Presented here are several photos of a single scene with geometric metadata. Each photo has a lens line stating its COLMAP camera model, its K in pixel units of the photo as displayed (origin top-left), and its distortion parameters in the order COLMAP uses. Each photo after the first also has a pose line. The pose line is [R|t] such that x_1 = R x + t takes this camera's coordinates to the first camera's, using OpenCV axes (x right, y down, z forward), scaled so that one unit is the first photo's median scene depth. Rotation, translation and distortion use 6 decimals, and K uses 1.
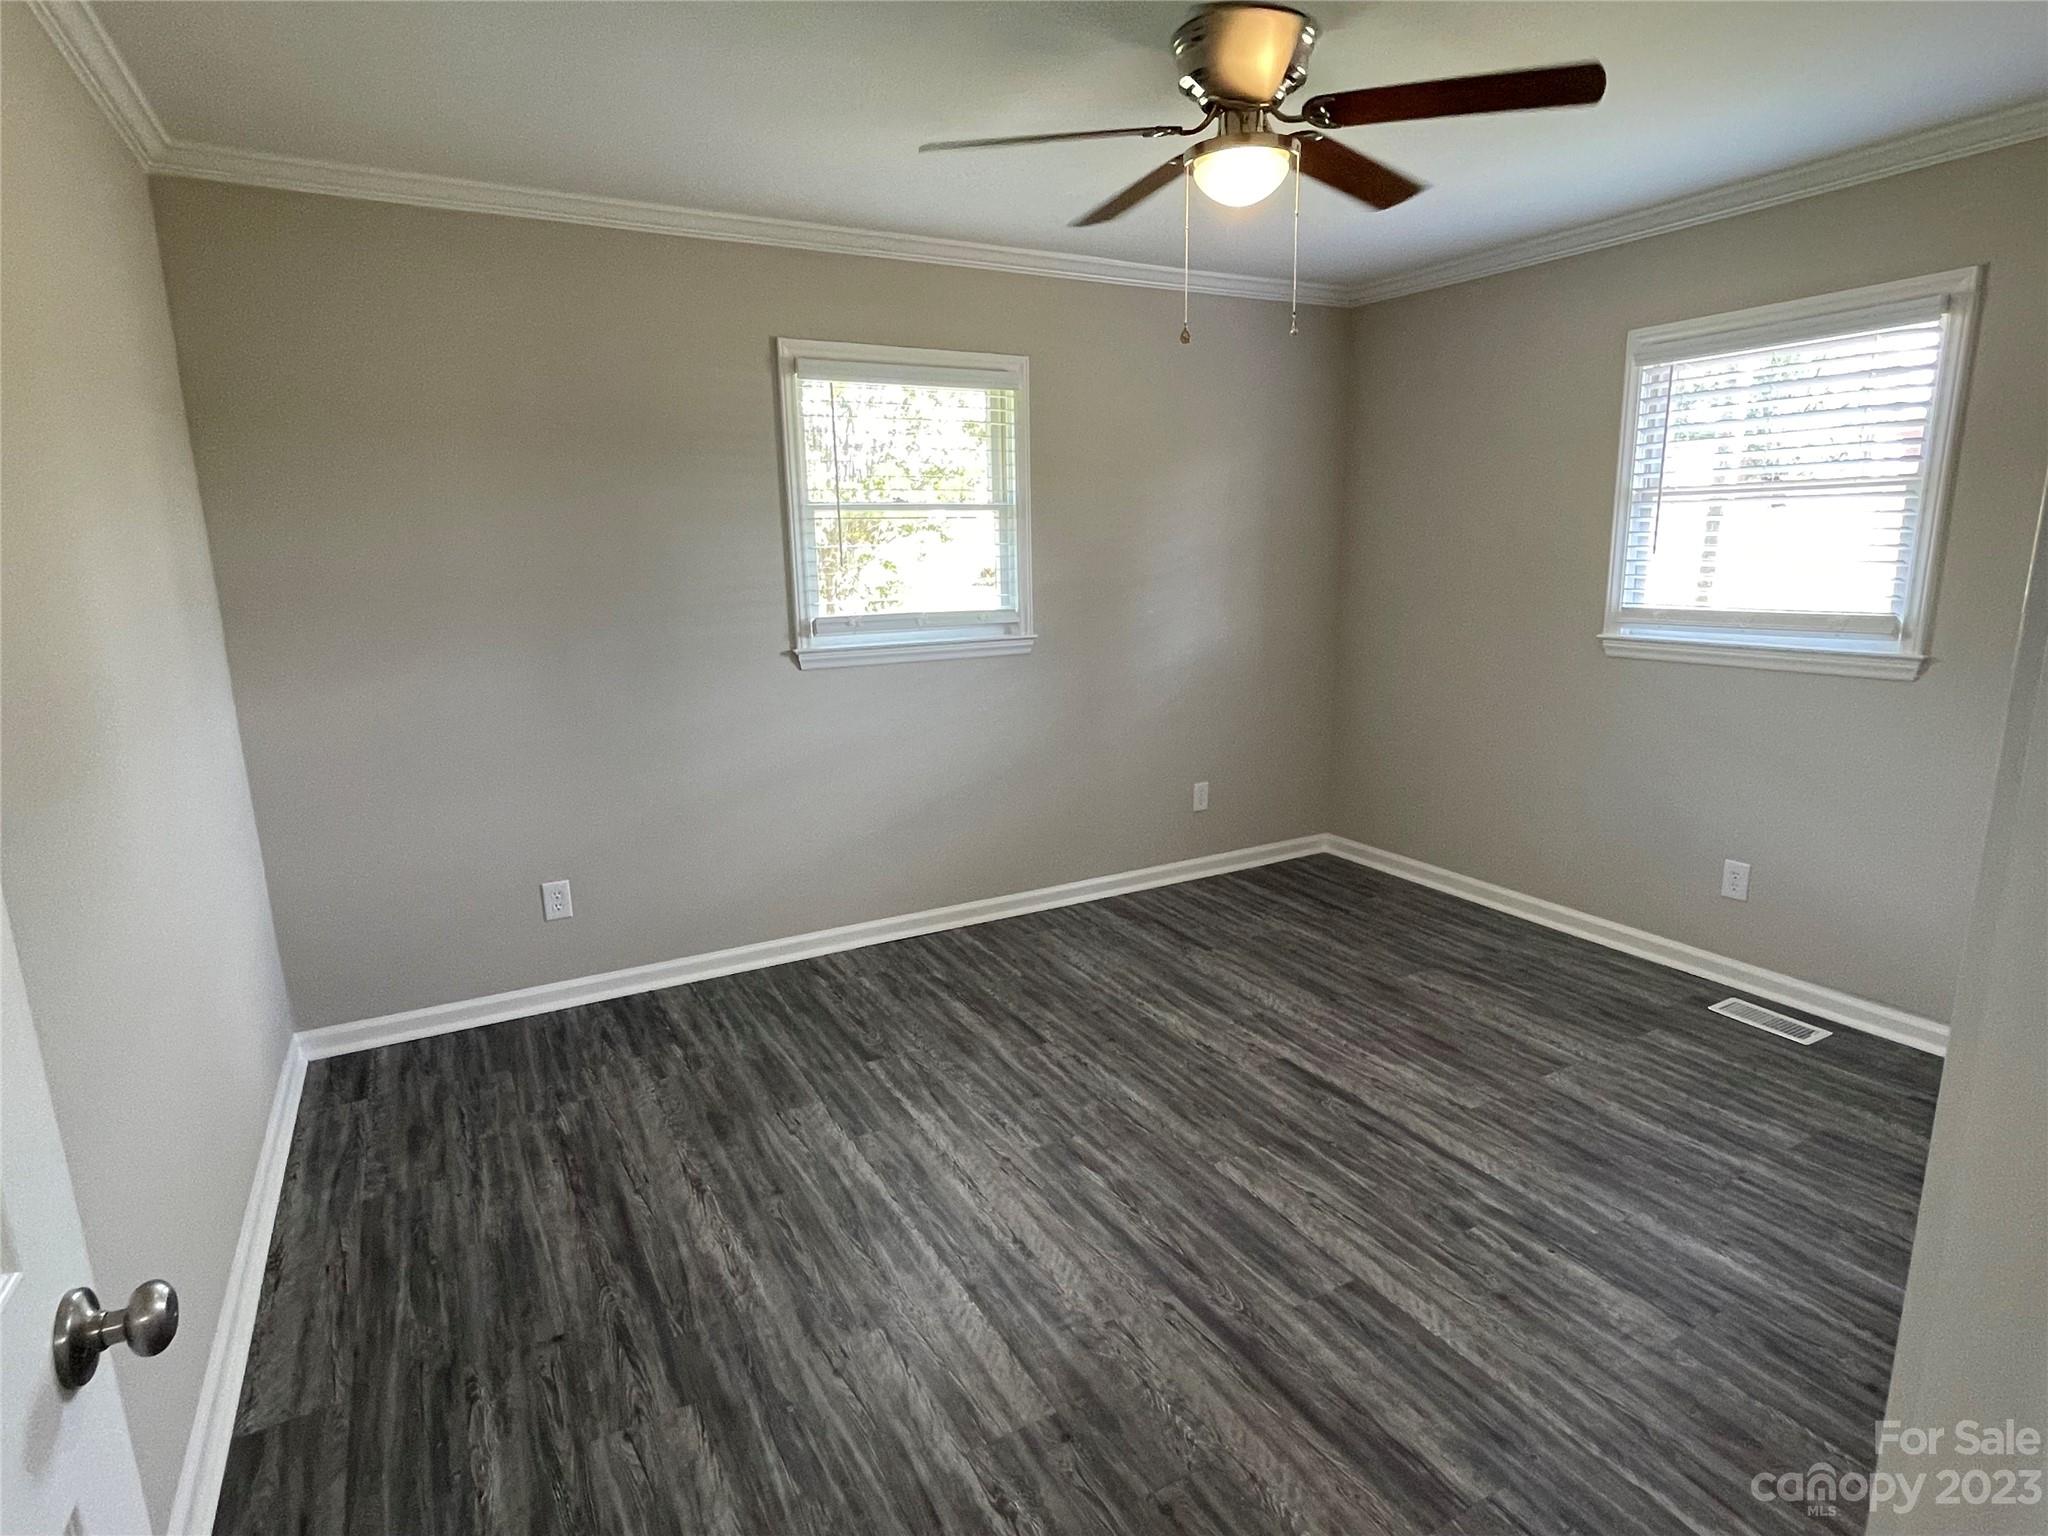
lens RADIAL K [[1094.8, 0, 1021.4], [0, 1094.8, 785.9], [0, 0, 1]] dist [-0.006782, 0.004348]
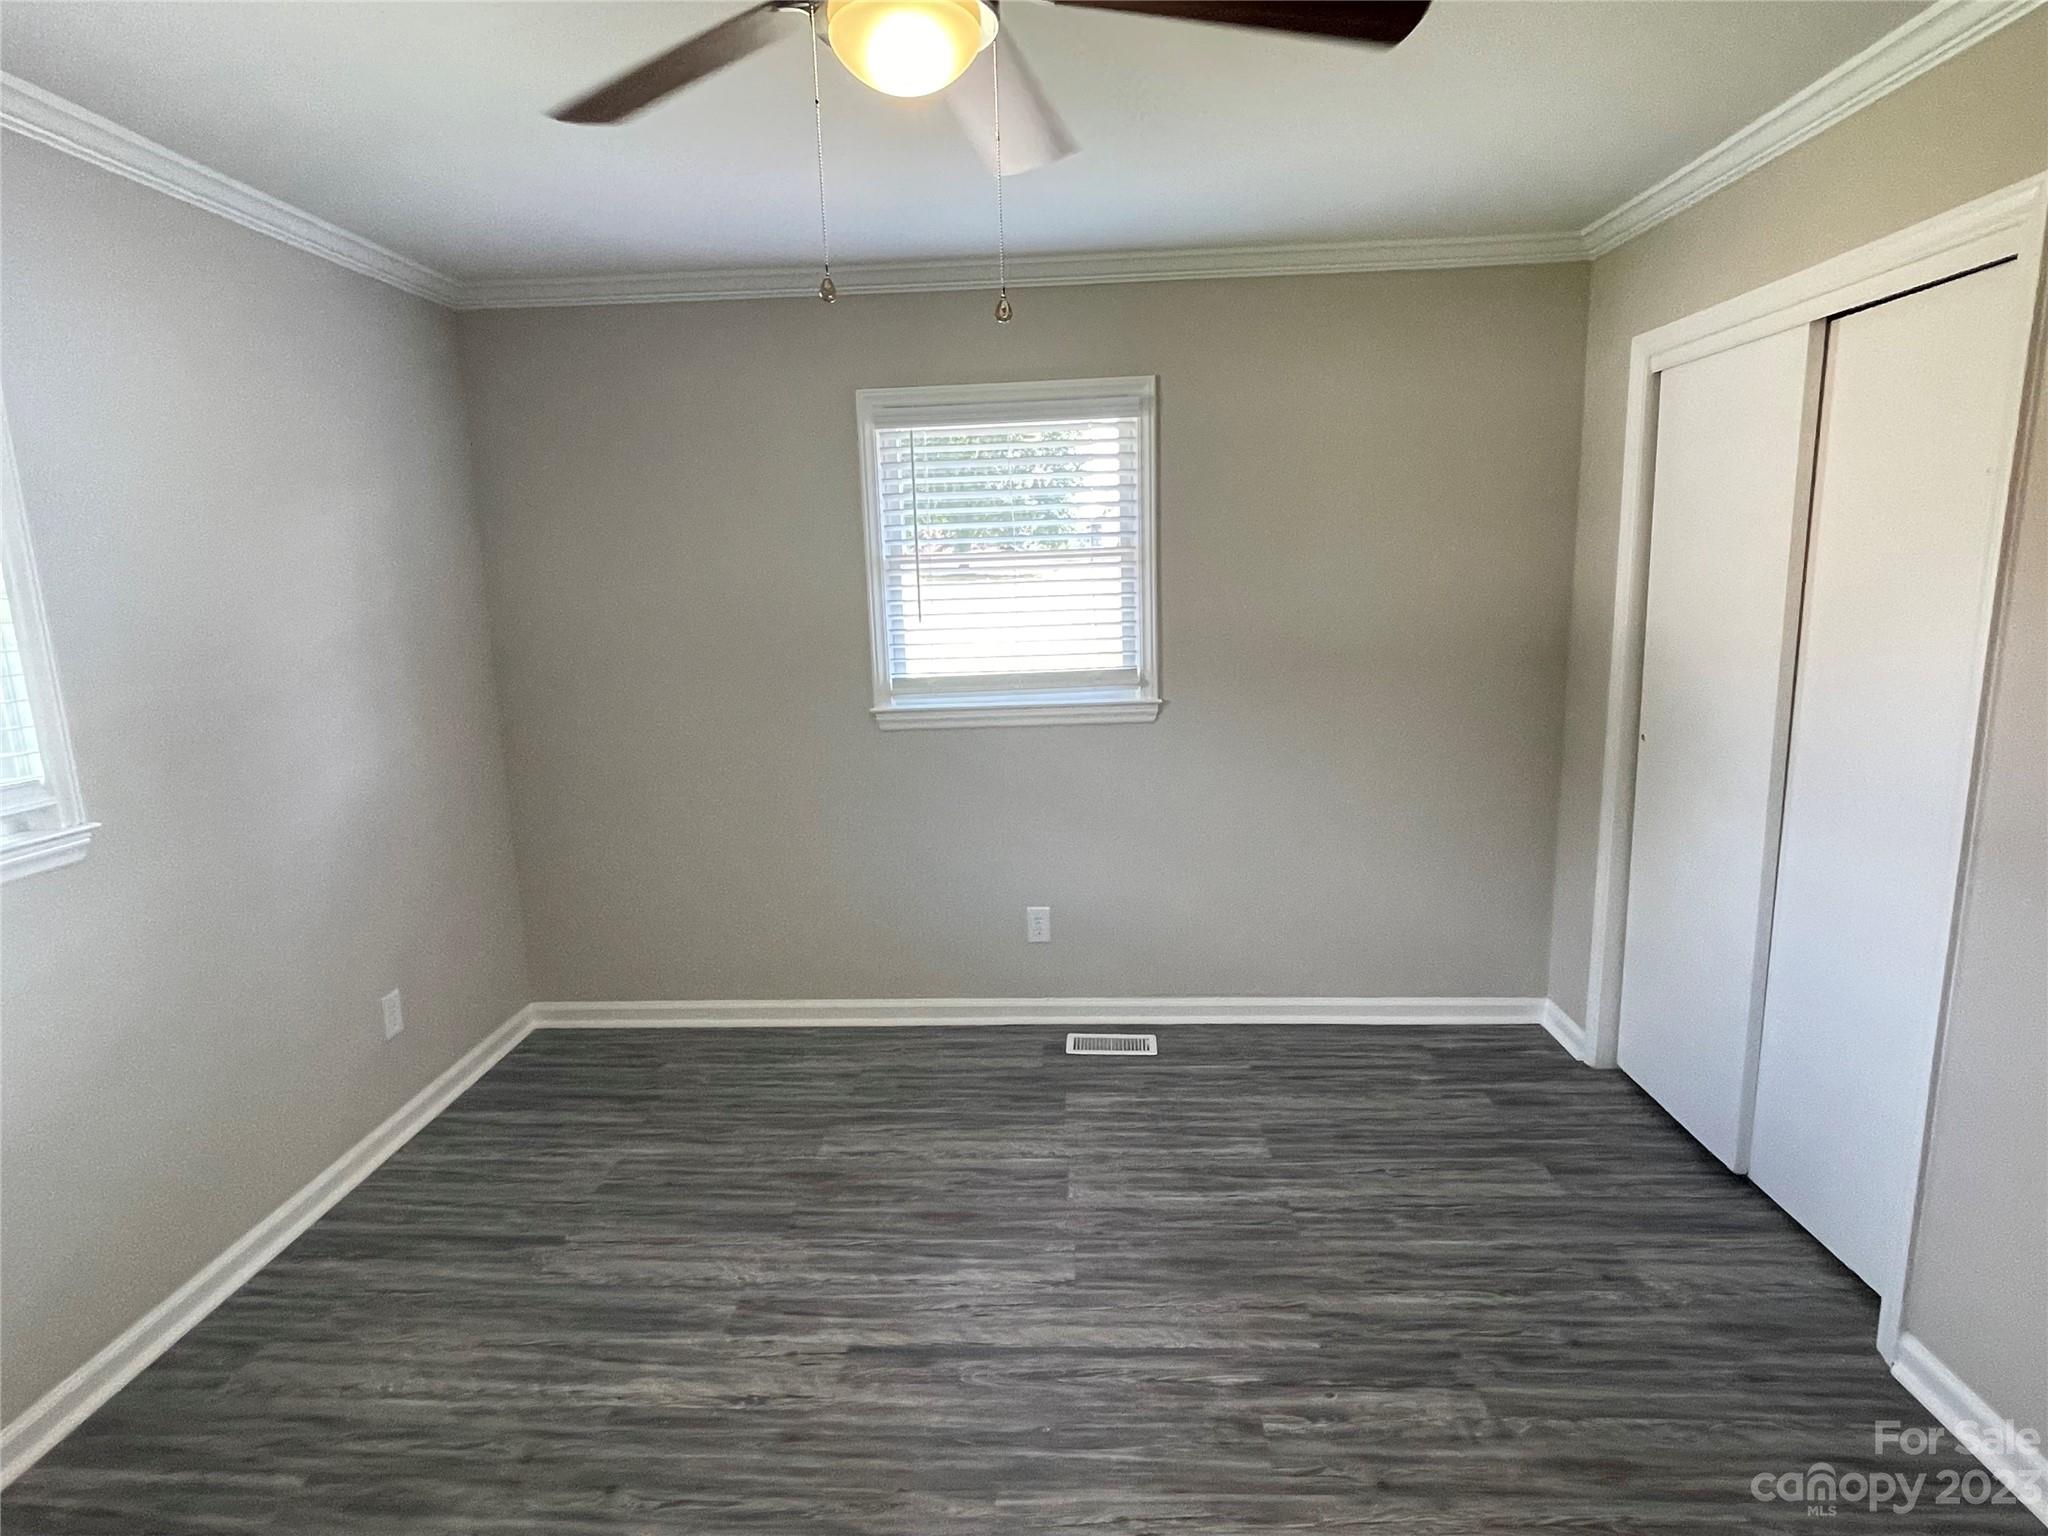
lens RADIAL K [[1094.8, 0, 1017.2], [0, 1094.8, 773.3], [0, 0, 1]] dist [-0.006782, 0.004348]
pose [[0.528362, -0.155543, 0.834649, -0.267670], [0.207993, 0.976832, 0.050373, -0.144089], [-0.823148, 0.146986, 0.548473, 0.532619]]
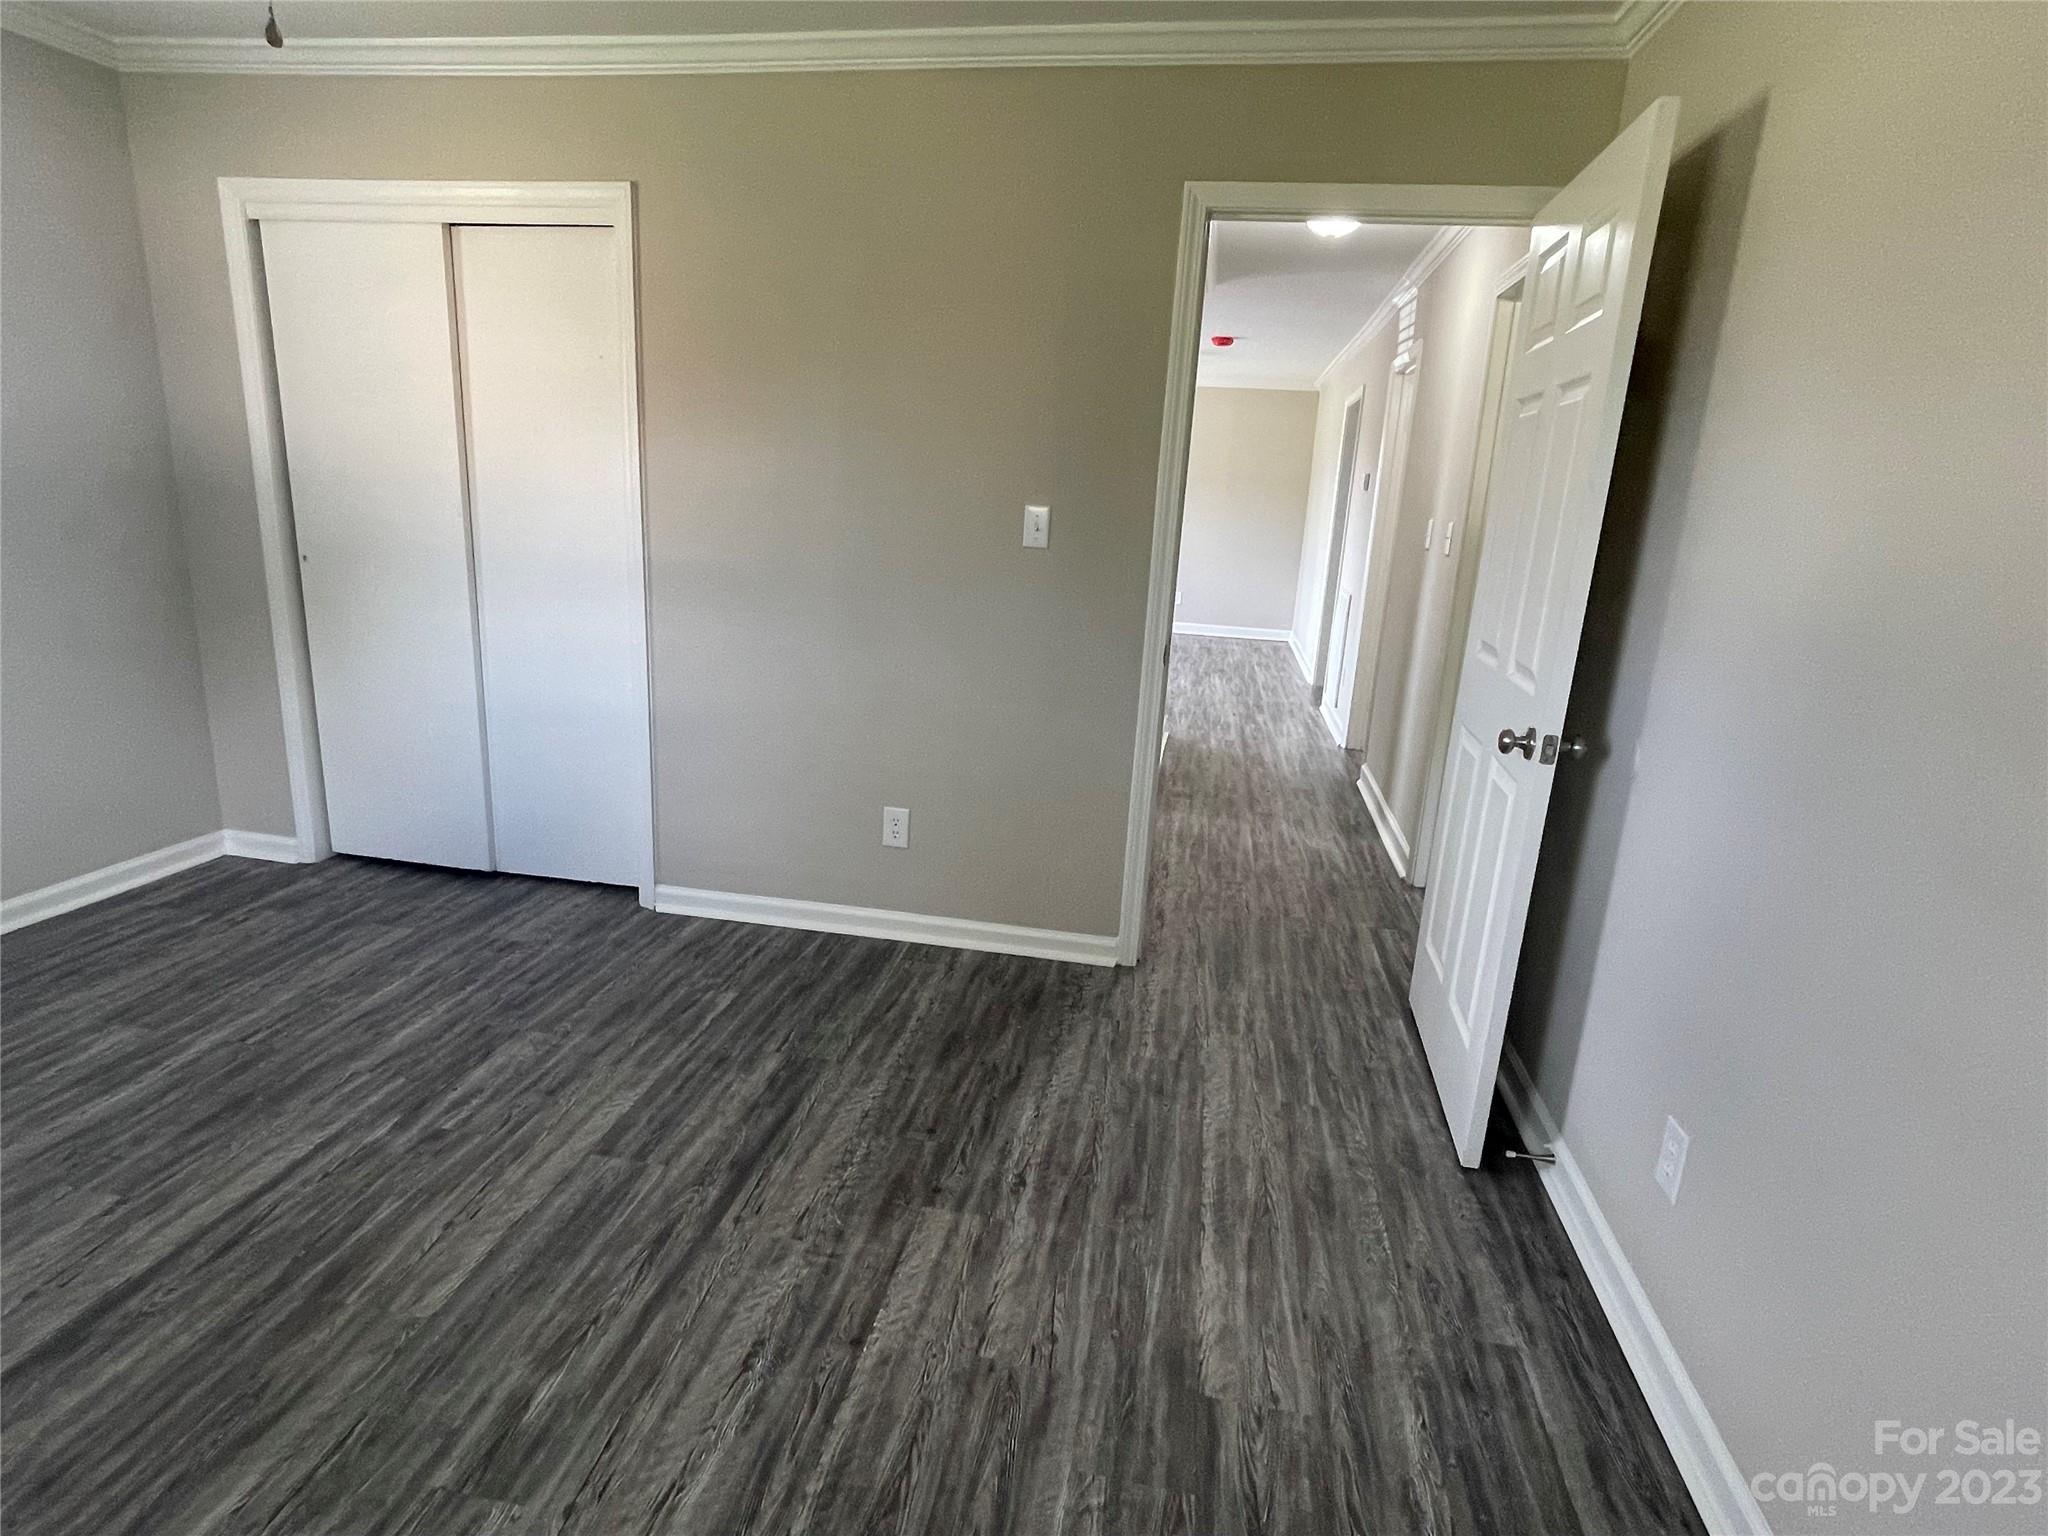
lens RADIAL K [[1094.8, 0, 1012.3], [0, 1094.8, 760.2], [0, 0, 1]] dist [-0.006782, 0.004348]
pose [[-0.771617, -0.178250, 0.610601, -0.440386], [0.105656, 0.910682, 0.399369, -0.196284], [-0.627251, 0.372674, -0.683864, 1.051479]]
